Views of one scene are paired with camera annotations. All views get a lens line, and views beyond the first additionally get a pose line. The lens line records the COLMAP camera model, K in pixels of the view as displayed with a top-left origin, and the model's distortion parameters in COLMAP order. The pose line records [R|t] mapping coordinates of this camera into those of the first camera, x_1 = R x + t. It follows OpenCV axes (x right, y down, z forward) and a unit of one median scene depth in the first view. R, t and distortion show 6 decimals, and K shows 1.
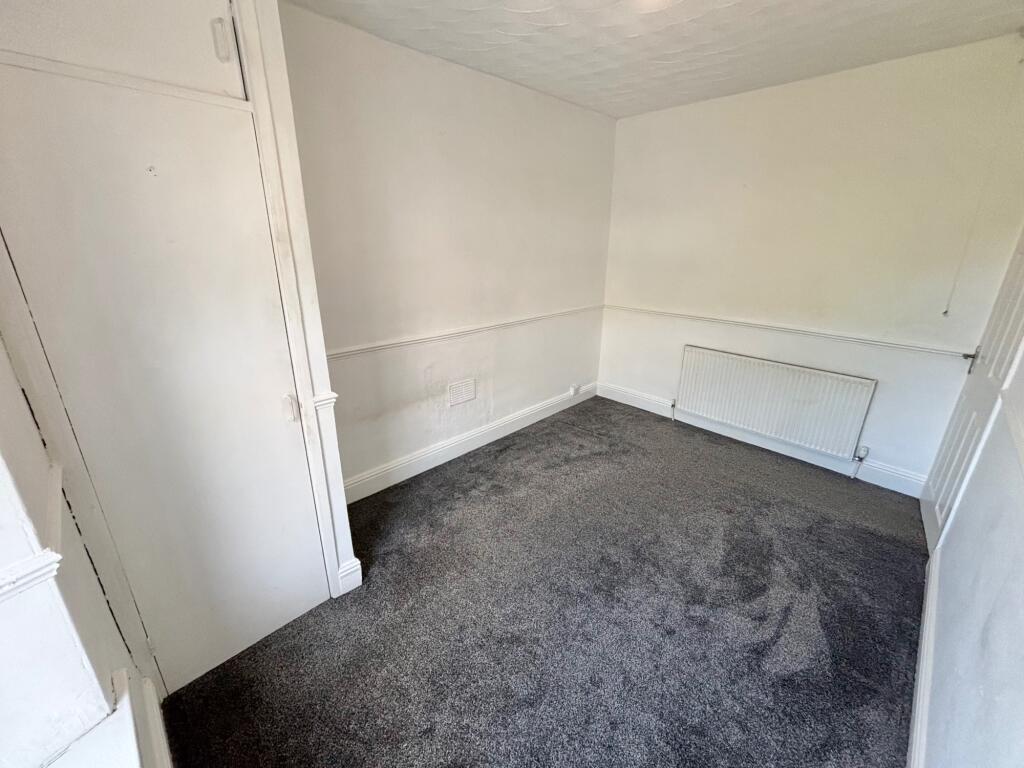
lens RADIAL K [[419.0, 0, 509.6], [0, 419.0, 386.3], [0, 0, 1]] dist [0.012553, -0.000705]
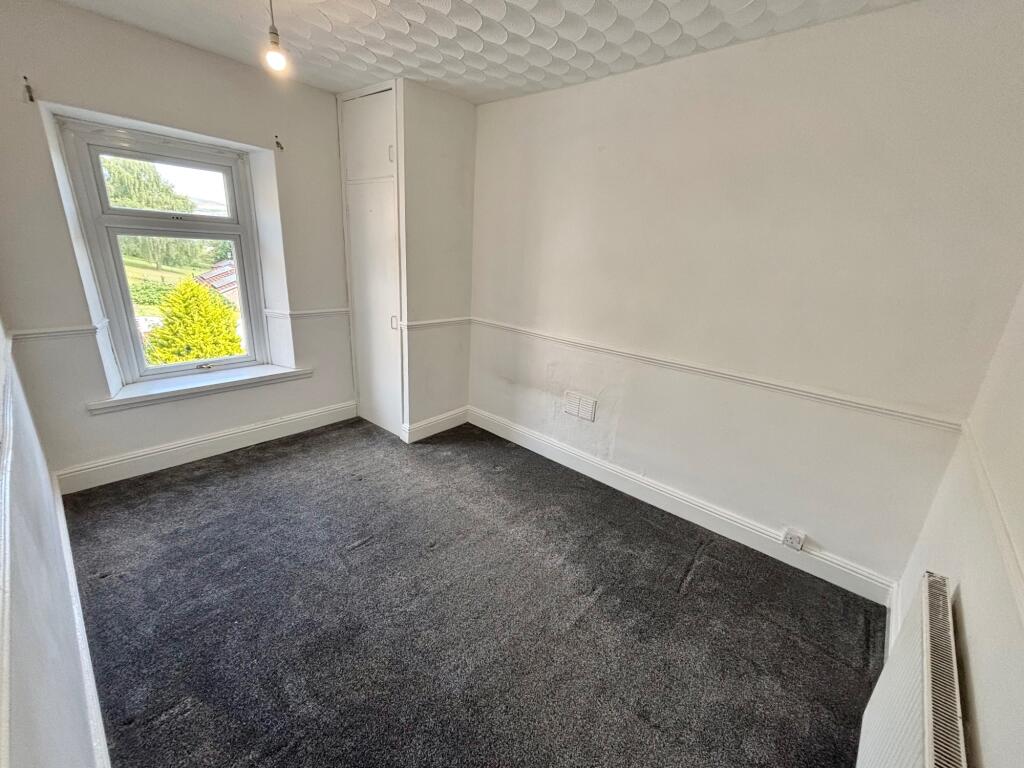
lens RADIAL K [[419.0, 0, 510.0], [0, 419.0, 380.1], [0, 0, 1]] dist [0.012553, -0.000705]
pose [[0.036636, 0.291489, -0.955872, 0.819560], [-0.382517, 0.887759, 0.256057, -0.234320], [0.923222, 0.356257, 0.144024, 0.710631]]
